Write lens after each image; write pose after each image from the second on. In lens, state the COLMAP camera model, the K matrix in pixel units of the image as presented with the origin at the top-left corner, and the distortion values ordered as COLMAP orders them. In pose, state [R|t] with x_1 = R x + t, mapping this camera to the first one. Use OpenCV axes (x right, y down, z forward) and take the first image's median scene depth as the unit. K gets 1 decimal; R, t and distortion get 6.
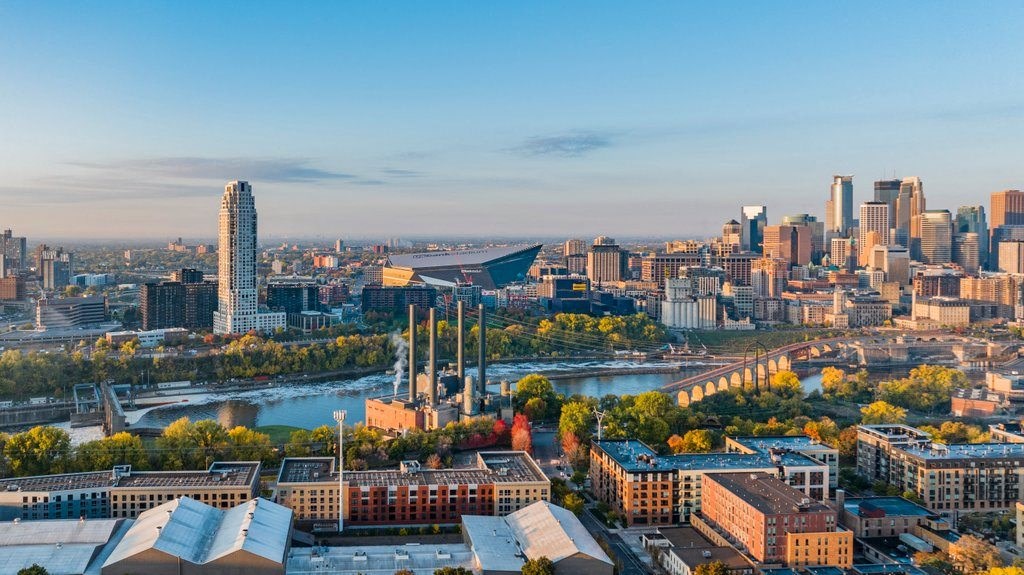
lens RADIAL K [[691.6, 0, 512.0], [0, 691.6, 287.5], [0, 0, 1]] dist [-0.021890, 0.000288]
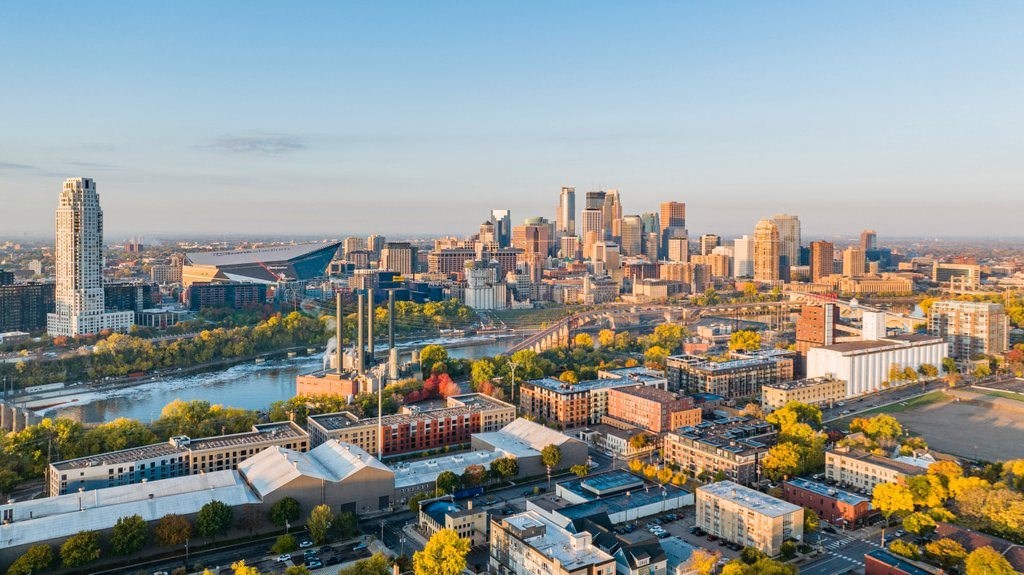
lens RADIAL K [[691.6, 0, 512.0], [0, 691.6, 287.5], [0, 0, 1]] dist [-0.021890, 0.000288]
pose [[0.890861, -0.032332, 0.453124, -0.297700], [0.030680, 0.999469, 0.010998, 0.008436], [-0.453239, 0.004104, 0.891380, -0.140378]]
